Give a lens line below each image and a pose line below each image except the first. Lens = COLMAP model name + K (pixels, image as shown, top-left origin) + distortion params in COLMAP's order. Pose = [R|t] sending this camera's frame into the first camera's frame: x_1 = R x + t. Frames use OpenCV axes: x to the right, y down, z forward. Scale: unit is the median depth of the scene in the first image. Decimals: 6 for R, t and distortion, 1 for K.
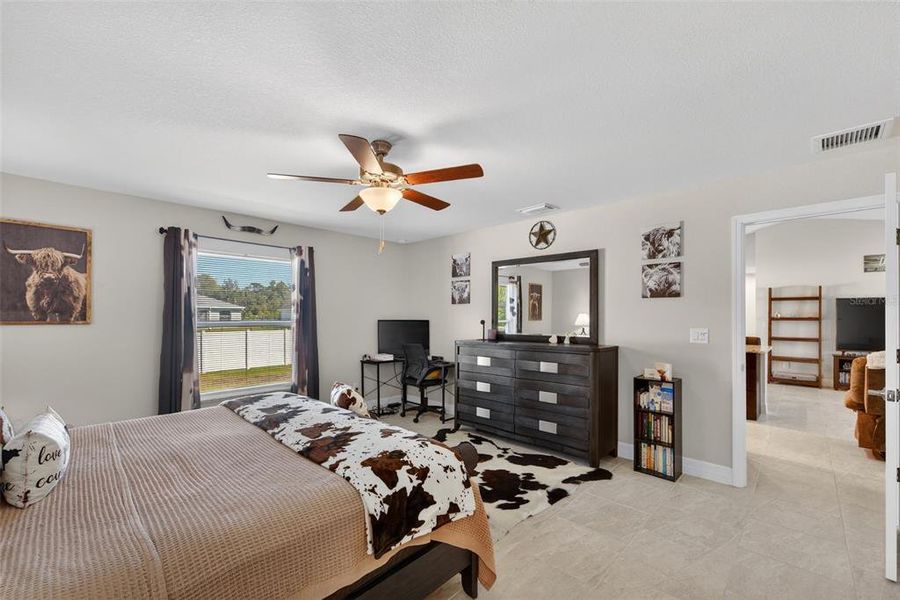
lens RADIAL K [[370.2, 0, 457.6], [0, 370.2, 316.0], [0, 0, 1]] dist [-0.008498, 0.001483]
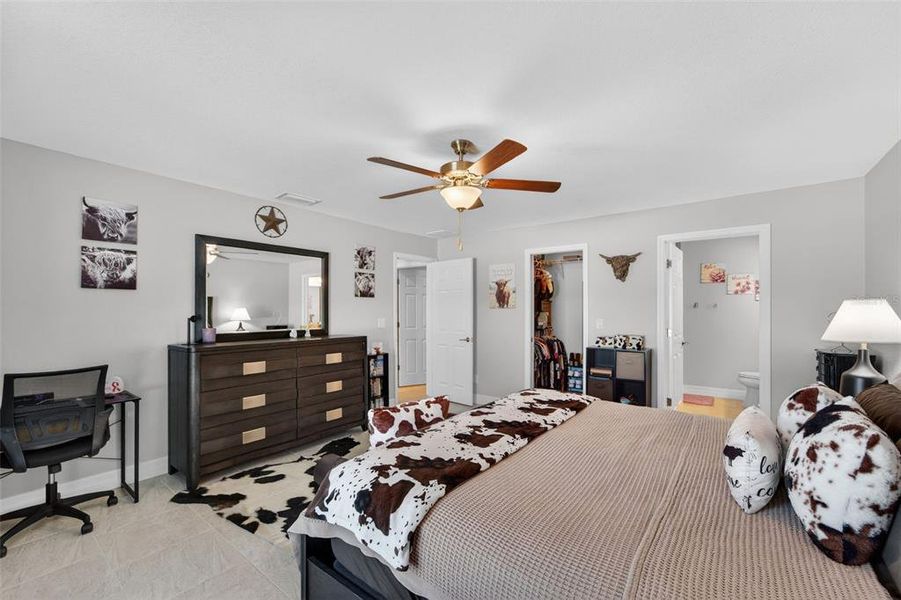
lens RADIAL K [[370.6, 0, 452.0], [0, 370.6, 302.9], [0, 0, 1]] dist [-0.008498, 0.001483]
pose [[-0.077089, 0.012532, 0.996945, -0.835064], [-0.005789, 0.999899, -0.013017, -0.010640], [-0.997007, -0.006775, -0.077009, 0.731206]]
